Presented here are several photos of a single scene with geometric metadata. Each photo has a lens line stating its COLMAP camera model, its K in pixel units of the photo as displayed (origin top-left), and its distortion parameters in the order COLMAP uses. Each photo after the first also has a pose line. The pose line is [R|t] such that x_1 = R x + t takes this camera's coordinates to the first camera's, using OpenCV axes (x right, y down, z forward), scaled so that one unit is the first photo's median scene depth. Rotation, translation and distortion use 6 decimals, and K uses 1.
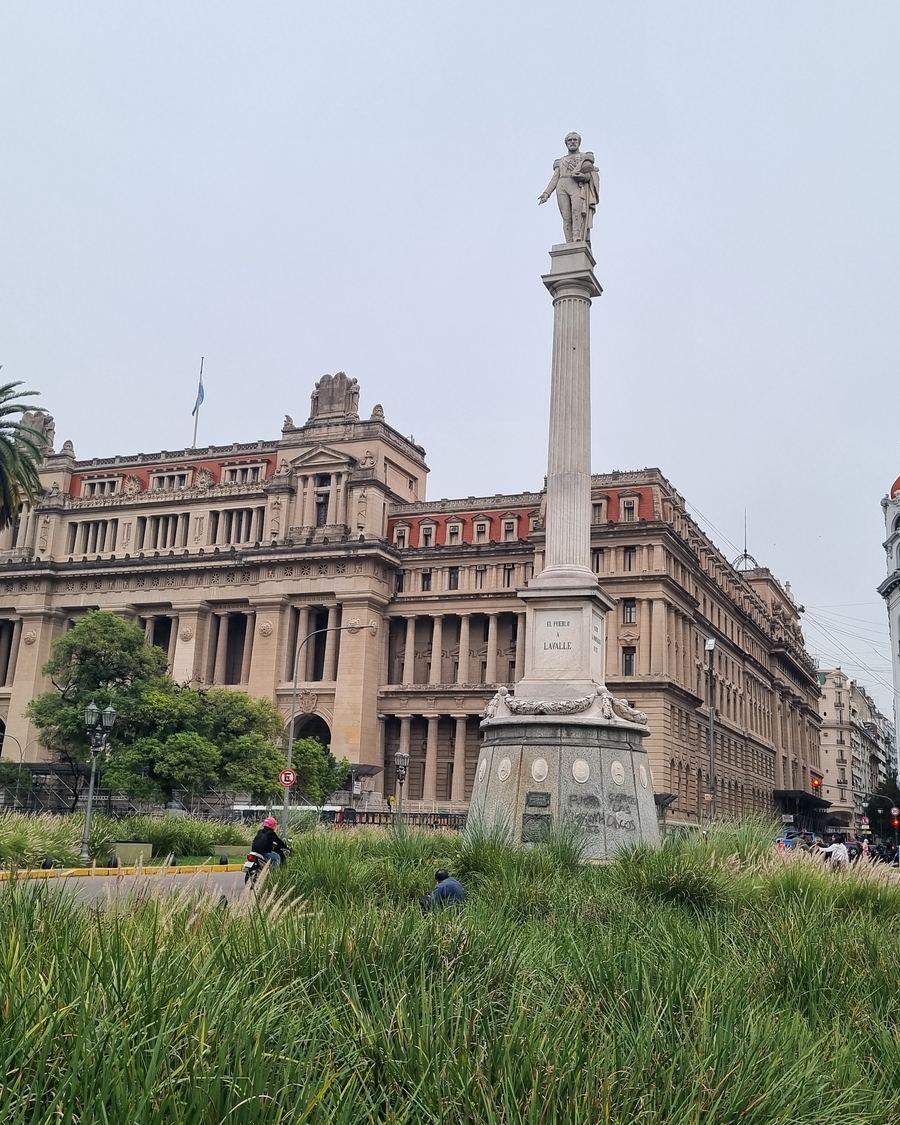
lens RADIAL K [[1193.7, 0, 450.0], [0, 1193.7, 562.5], [0, 0, 1]] dist [0.059332, -0.003358]
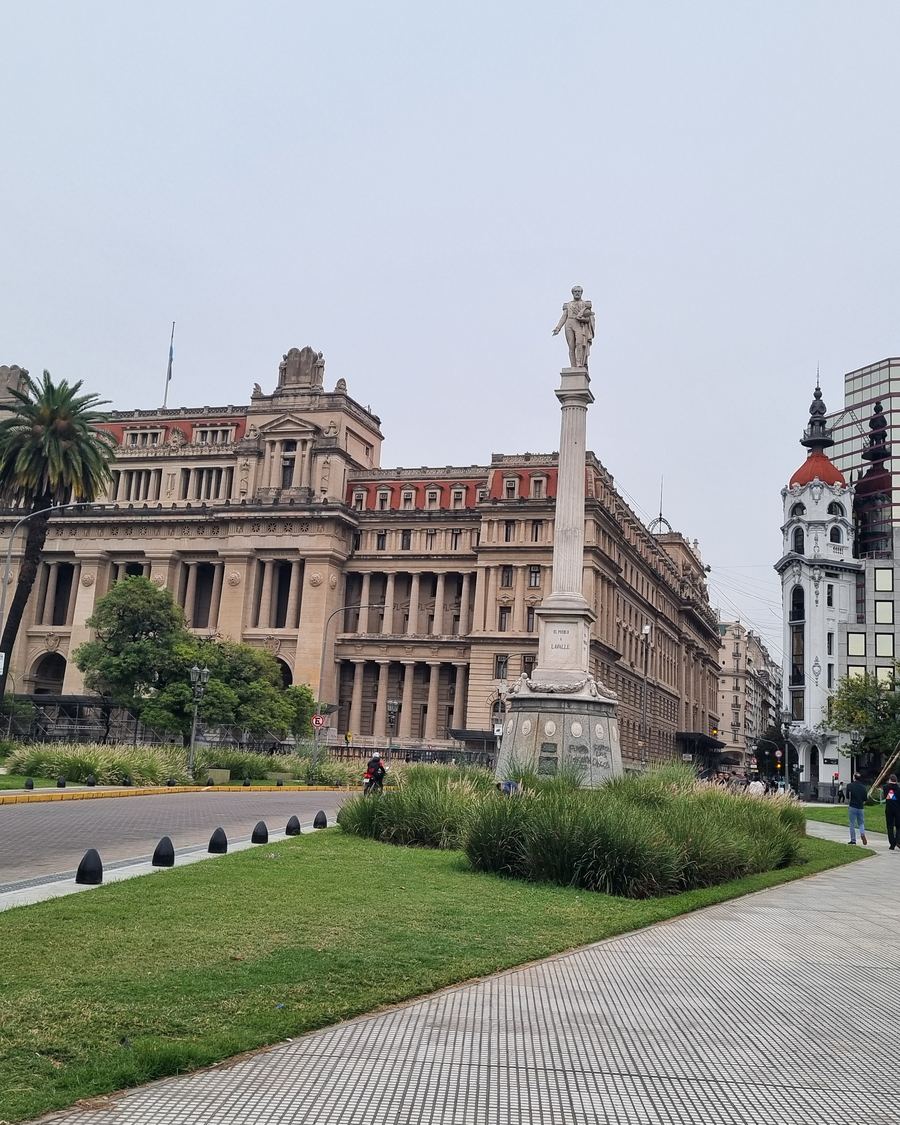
lens RADIAL K [[1193.7, 0, 450.0], [0, 1193.7, 562.5], [0, 0, 1]] dist [0.059332, -0.003358]
pose [[0.996639, 0.032503, 0.075200, -0.038358], [-0.036568, 0.997907, 0.053330, -0.025812], [-0.073309, -0.055901, 0.995741, -0.113006]]
